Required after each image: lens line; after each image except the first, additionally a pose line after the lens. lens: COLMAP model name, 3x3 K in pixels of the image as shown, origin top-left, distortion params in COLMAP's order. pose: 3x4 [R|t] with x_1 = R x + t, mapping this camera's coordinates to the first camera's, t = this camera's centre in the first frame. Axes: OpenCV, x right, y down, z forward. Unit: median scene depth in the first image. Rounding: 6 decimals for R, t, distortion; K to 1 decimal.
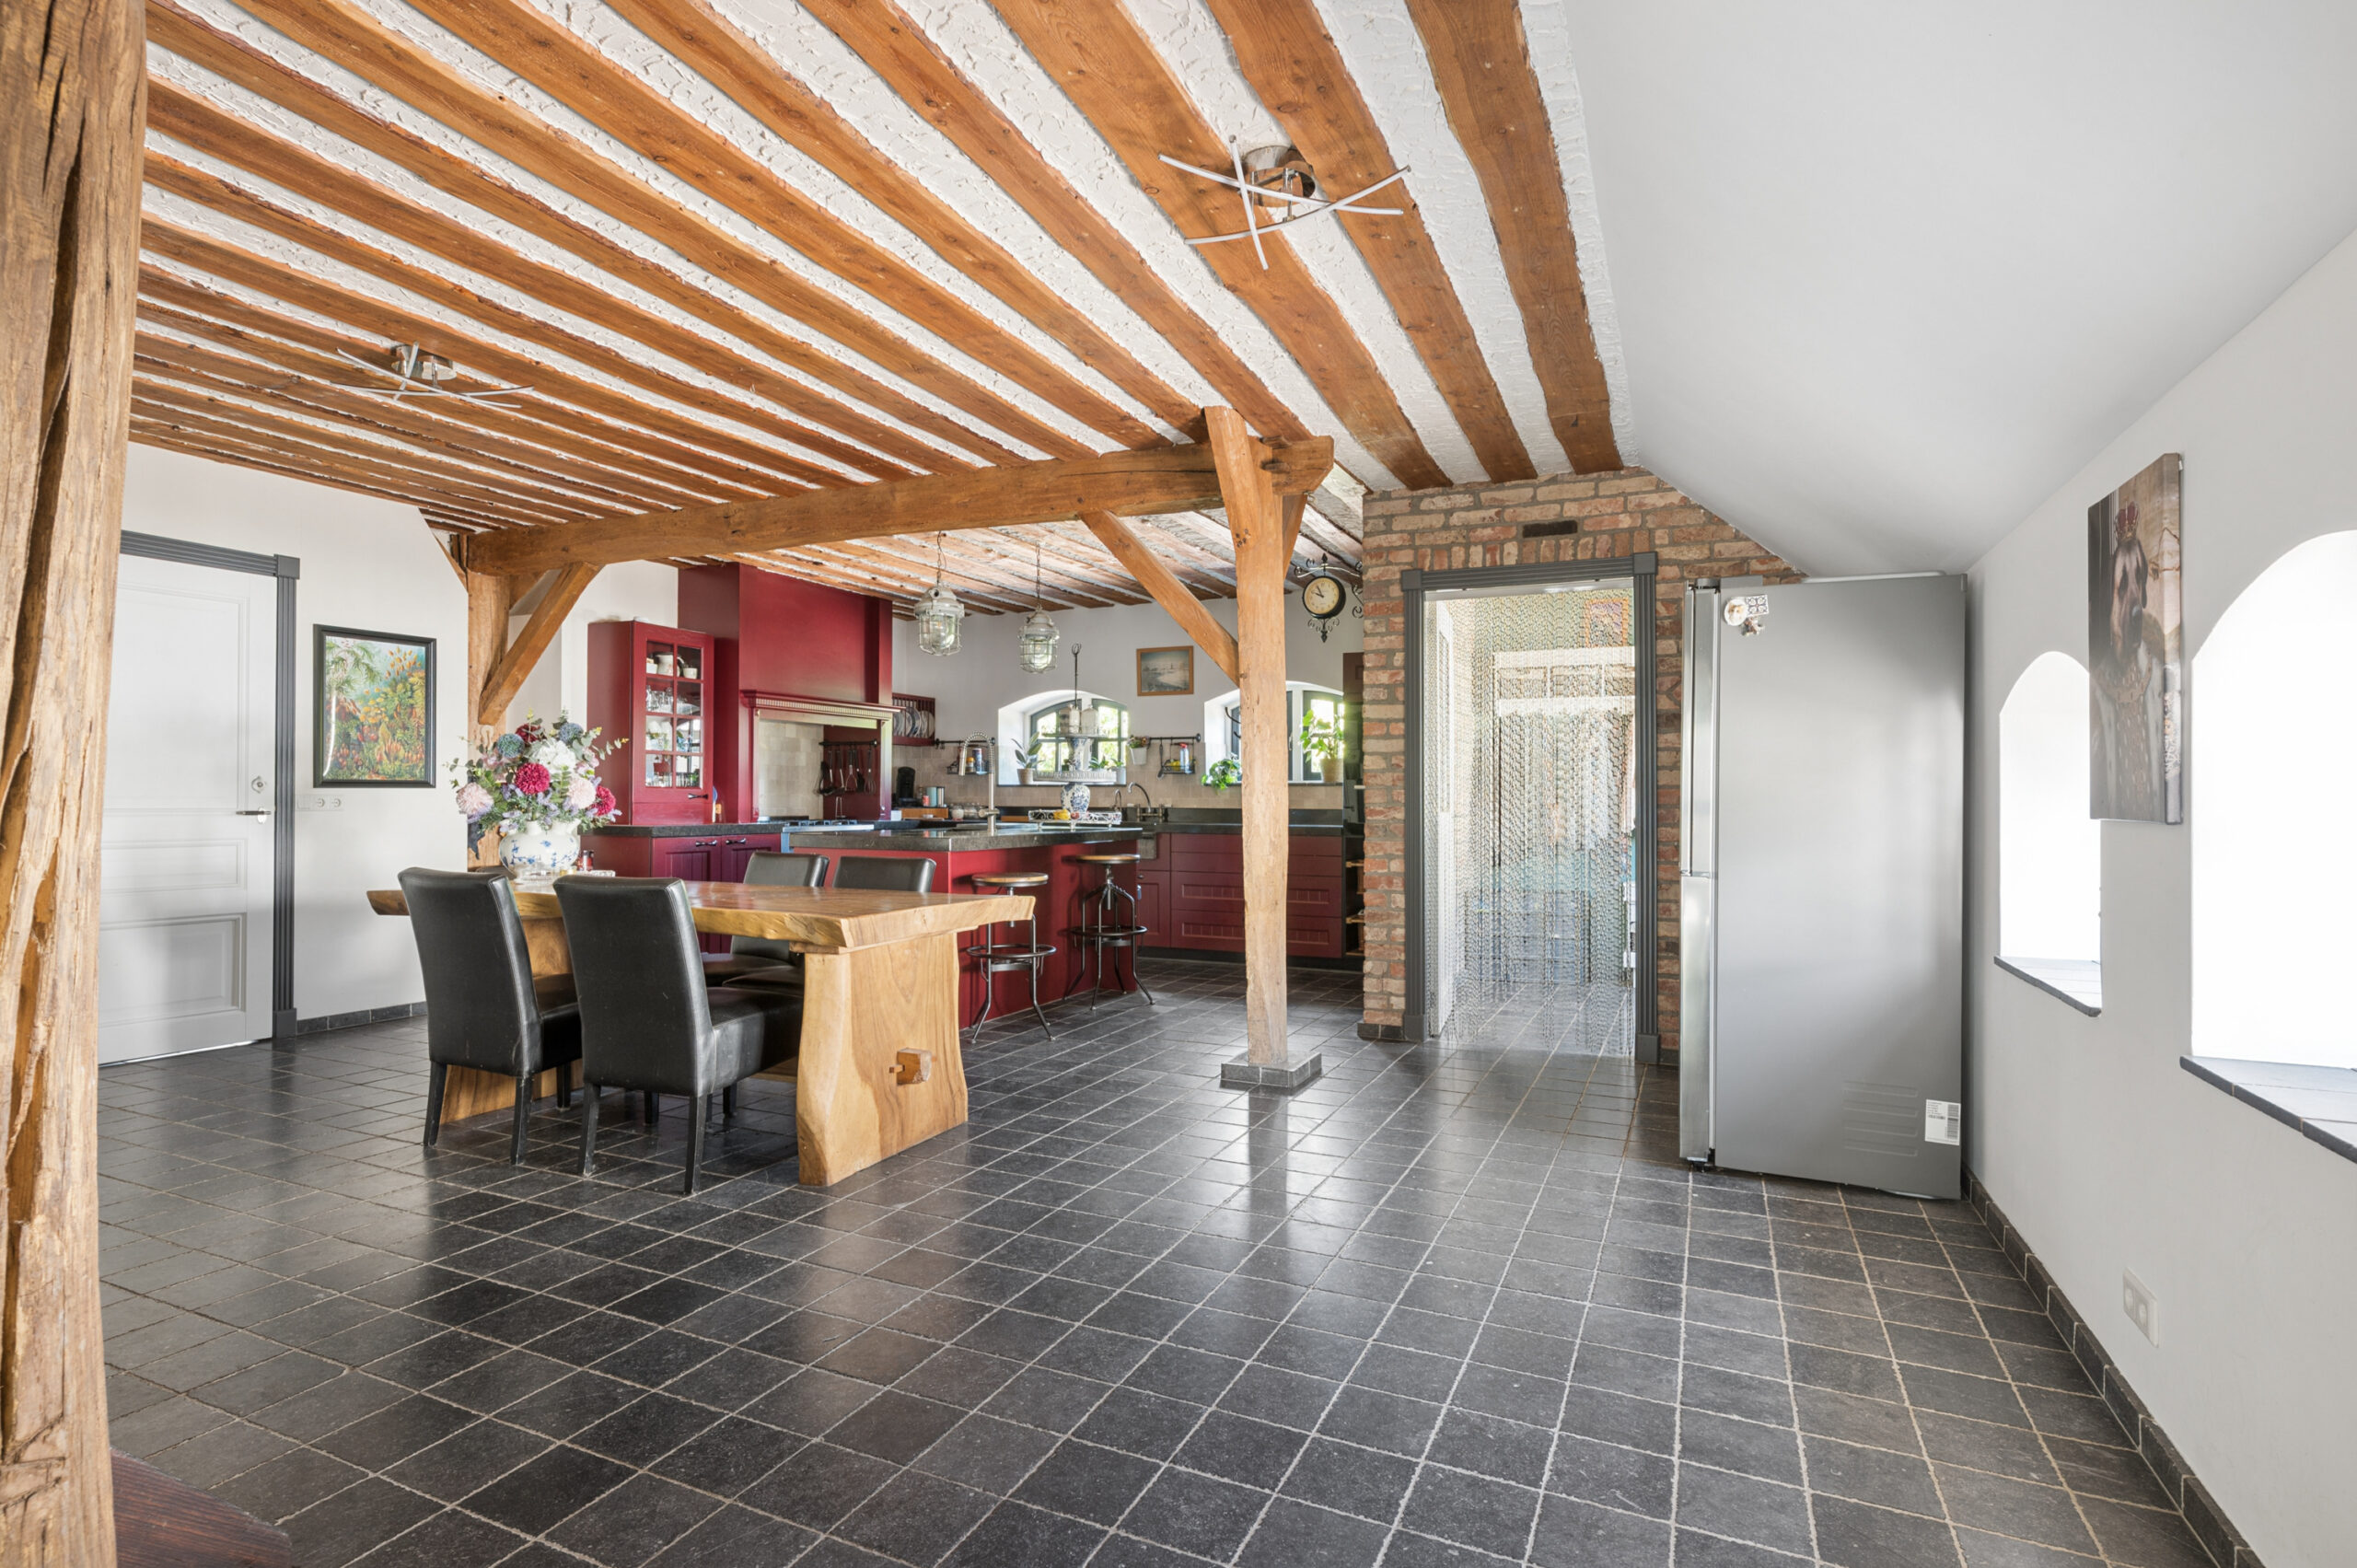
lens RADIAL K [[1140.5, 0, 1193.5], [0, 1140.5, 787.7], [0, 0, 1]] dist [-0.001621, 0.003447]
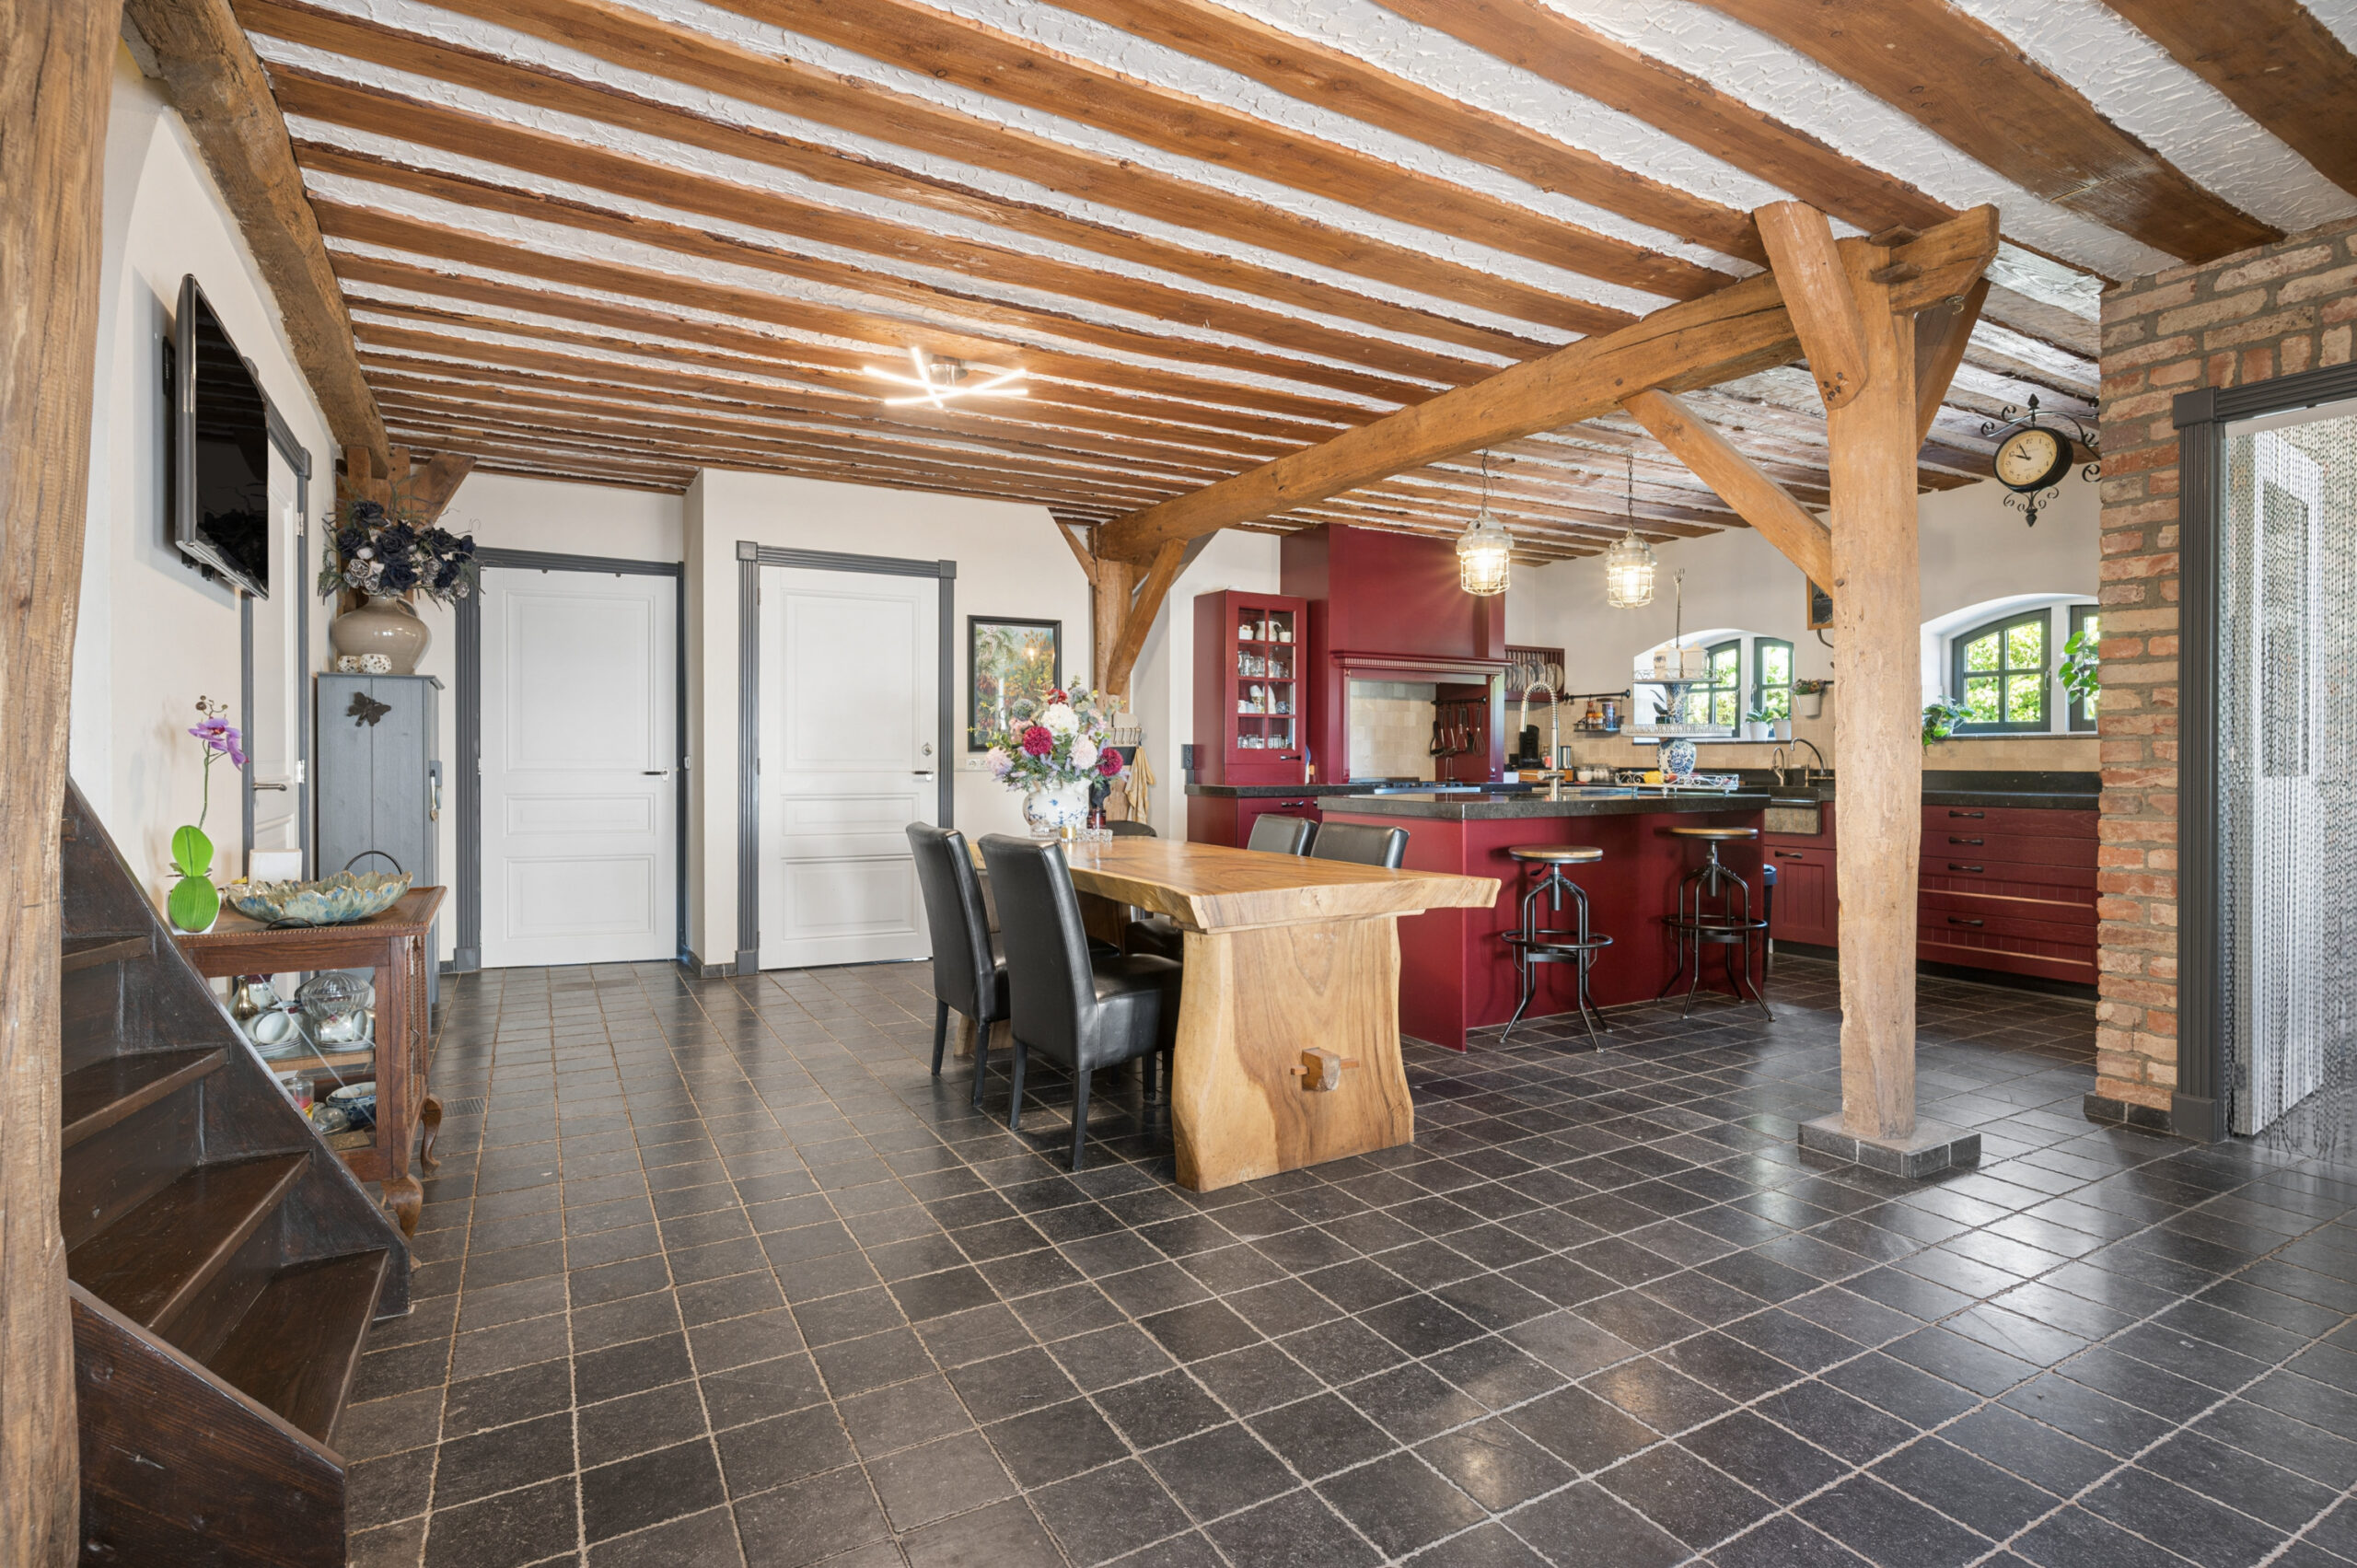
lens RADIAL K [[1140.5, 0, 1171.5], [0, 1140.5, 768.4], [0, 0, 1]] dist [-0.001621, 0.003447]
pose [[0.808817, 0.000343, -0.588060, 0.108815], [0.009359, 0.999866, 0.013456, 0.003401], [0.587985, -0.016387, 0.808706, 0.160071]]
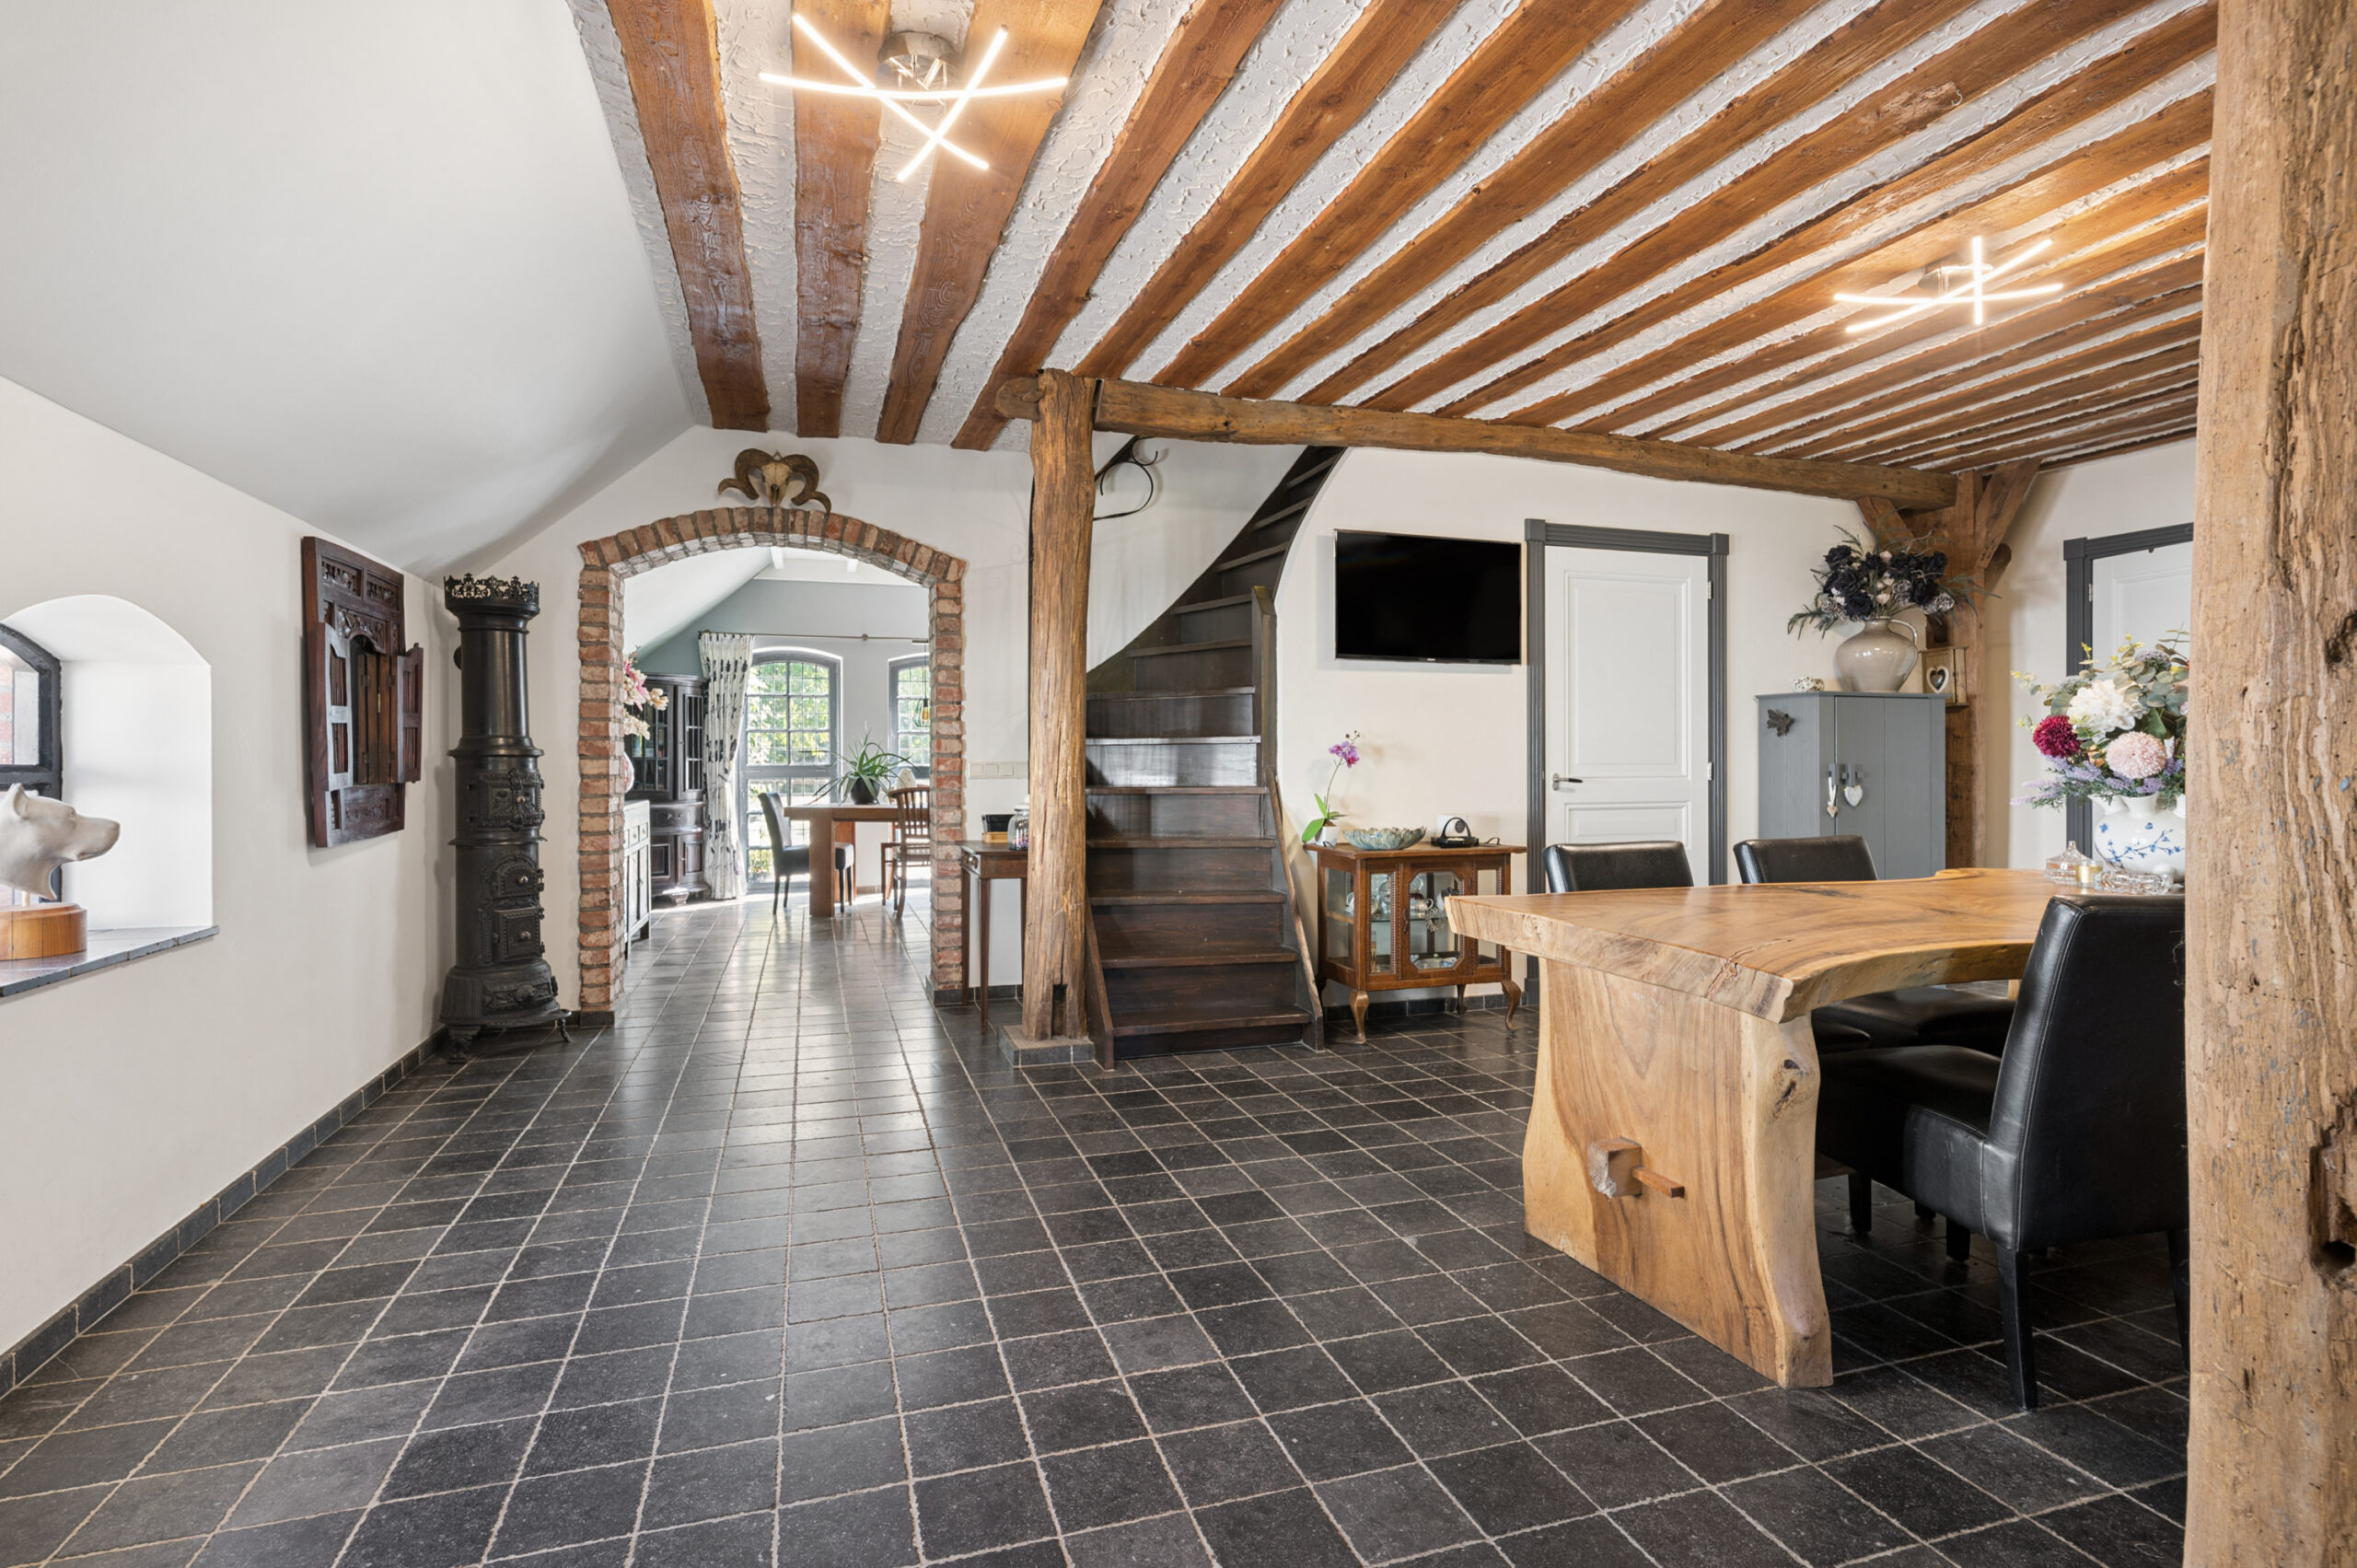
lens RADIAL K [[1140.5, 0, 1168.8], [0, 1140.5, 771.6], [0, 0, 1]] dist [-0.001621, 0.003447]
pose [[-0.744414, 0.002729, -0.667713, 0.252116], [0.006591, 0.999973, -0.003261, 0.010233], [0.667686, -0.006829, -0.744412, 0.860321]]
